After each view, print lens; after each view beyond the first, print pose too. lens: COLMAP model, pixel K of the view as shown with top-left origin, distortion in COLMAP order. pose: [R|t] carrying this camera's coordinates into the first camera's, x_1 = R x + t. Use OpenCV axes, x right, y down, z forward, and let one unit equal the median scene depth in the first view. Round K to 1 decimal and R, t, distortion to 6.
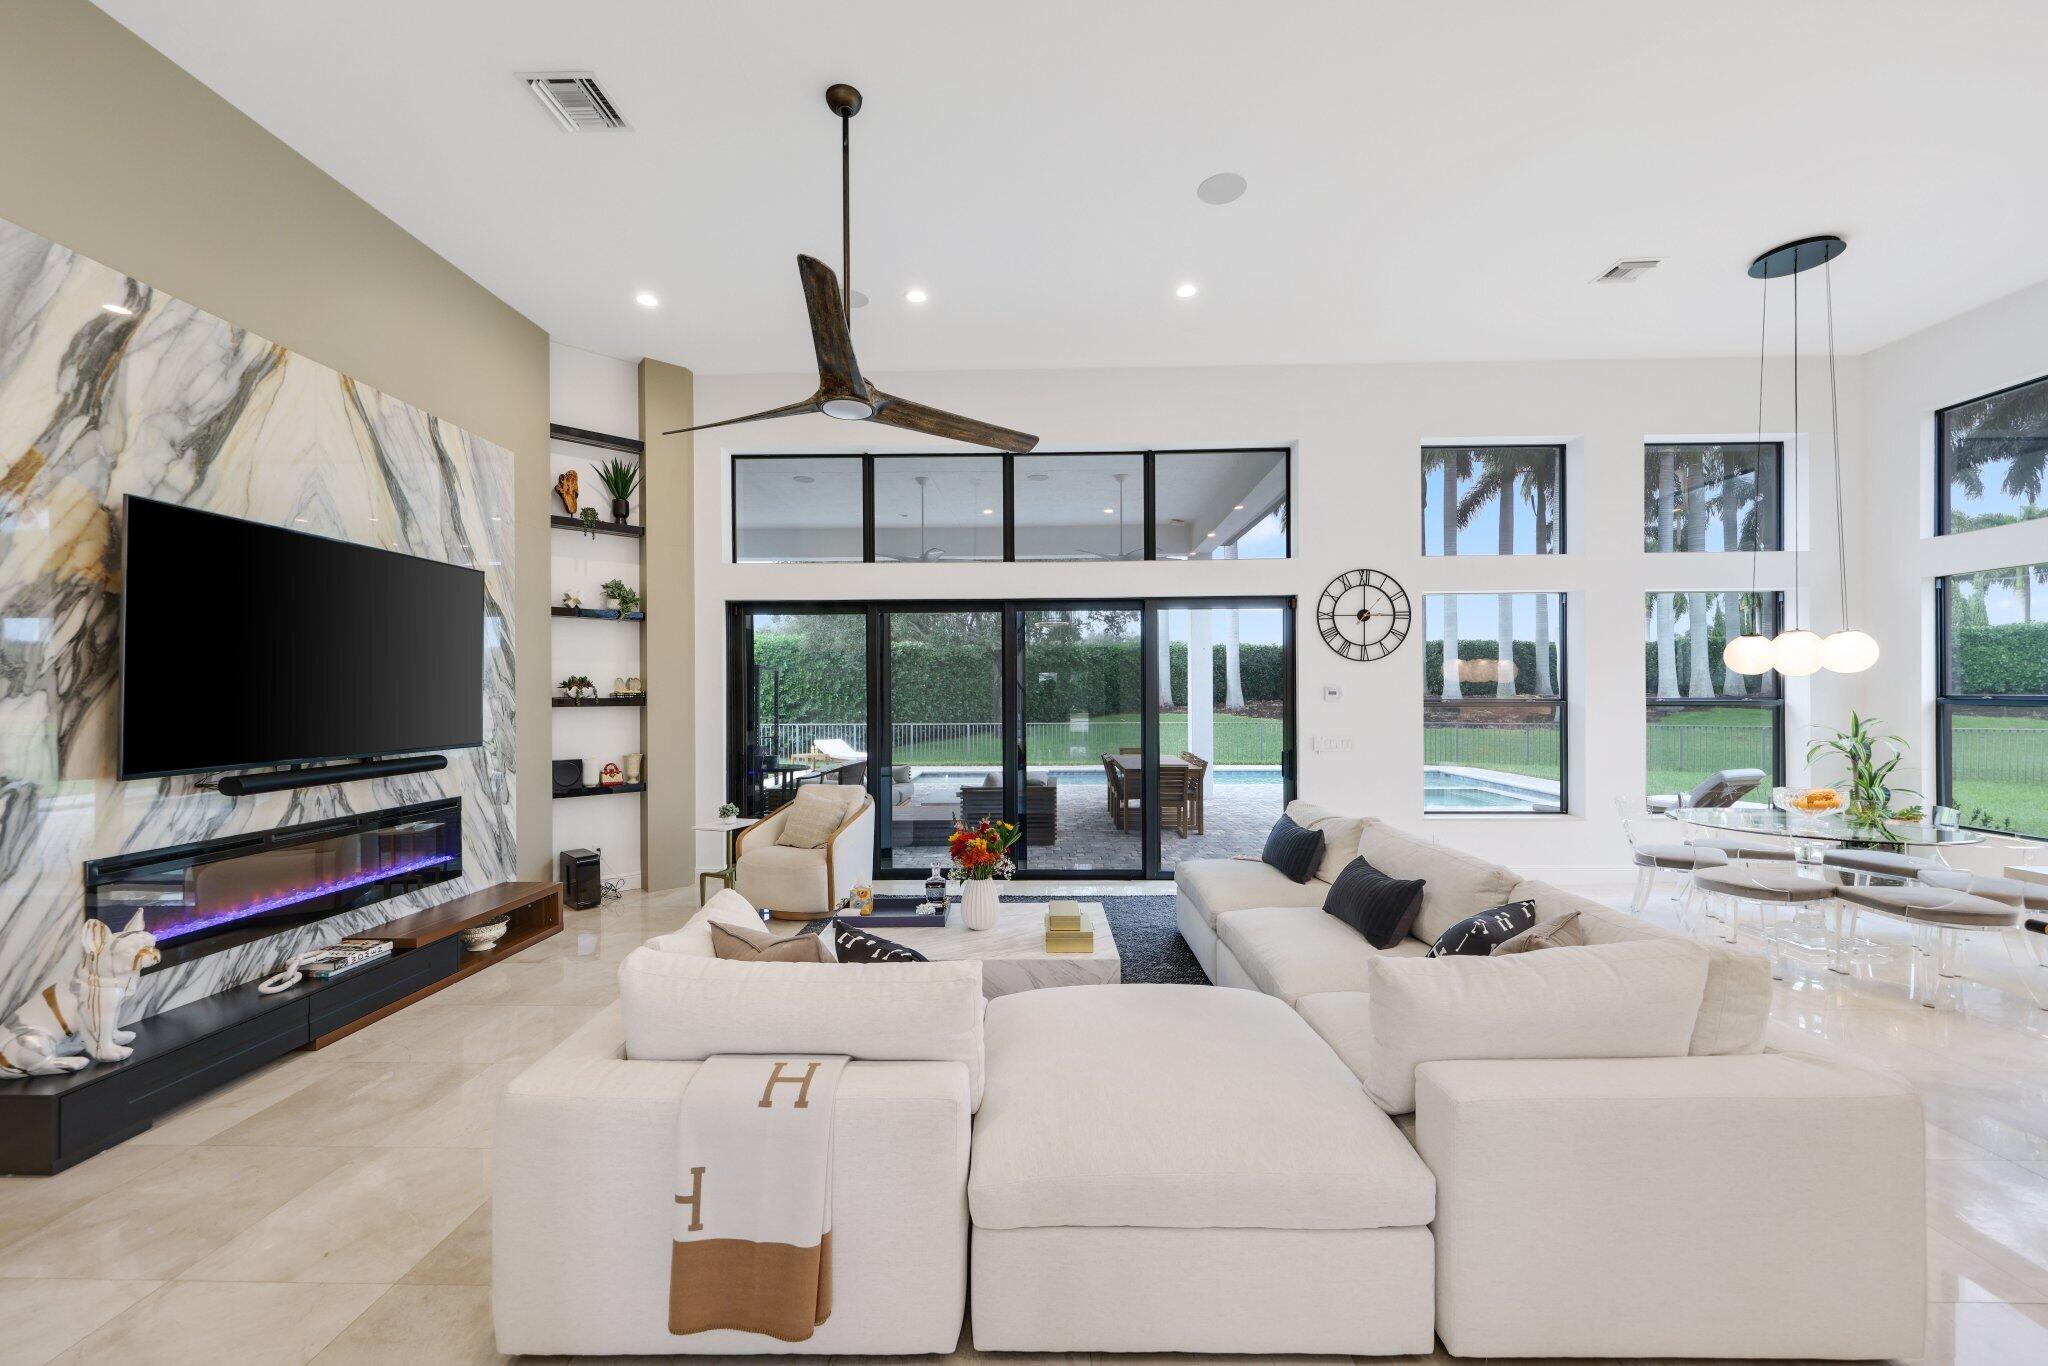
lens RADIAL K [[788.2, 0, 1026.4], [0, 788.2, 692.4], [0, 0, 1]] dist [0.006827, 0.000309]
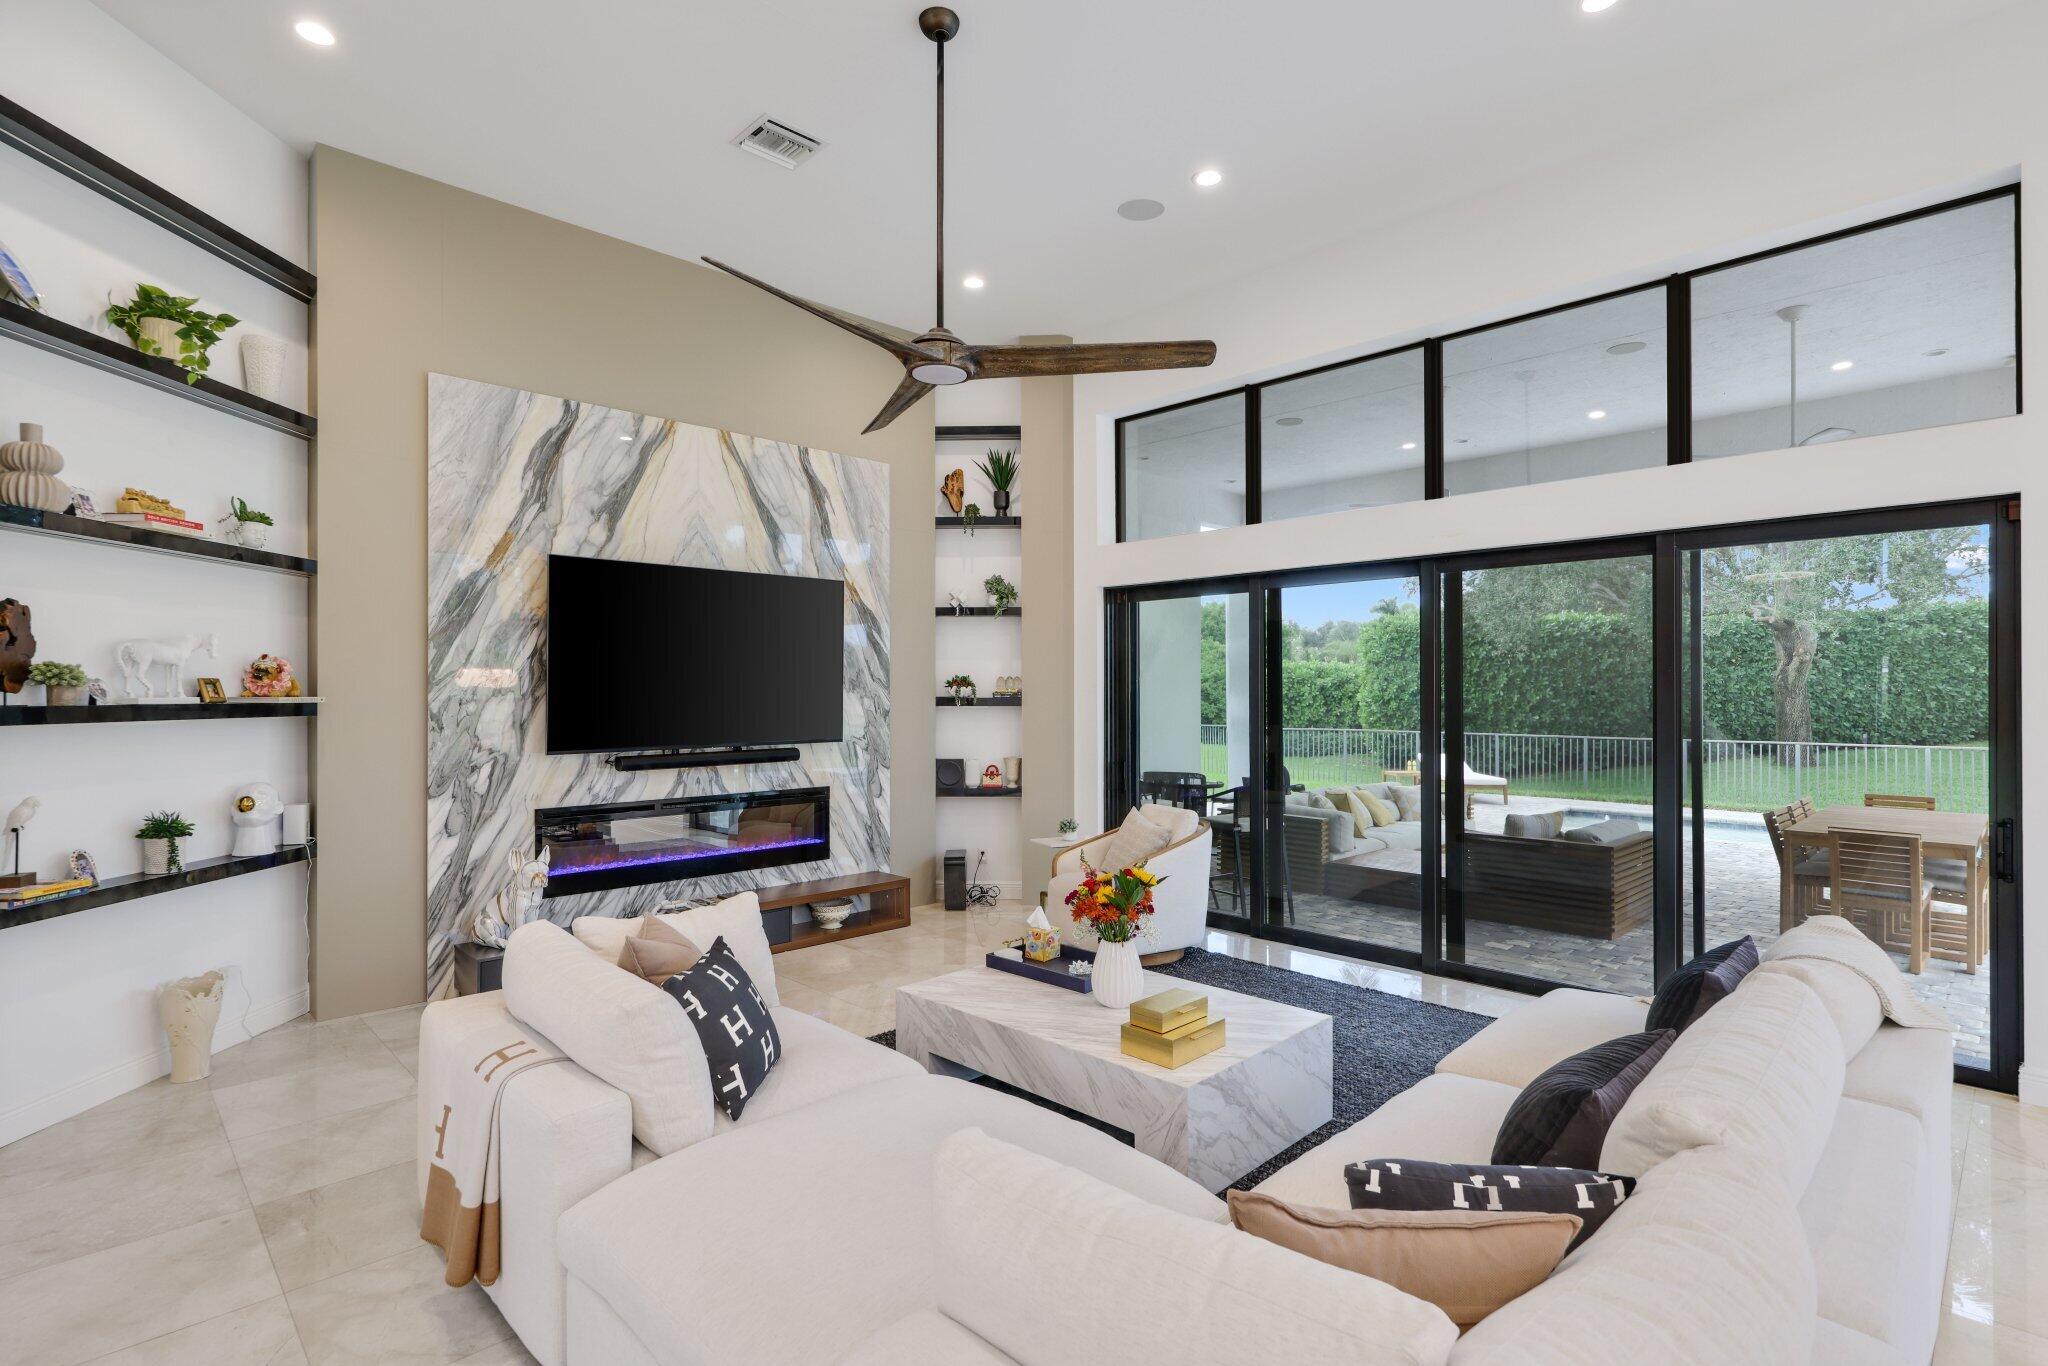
lens RADIAL K [[989.5, 0, 1019.9], [0, 989.5, 688.0], [0, 0, 1]] dist [-0.001886, -0.000984]
pose [[0.715450, -0.000484, -0.698663, 0.494209], [0.000415, 1.000000, -0.000268, -0.005855], [0.698663, -0.000098, 0.715451, 0.224727]]
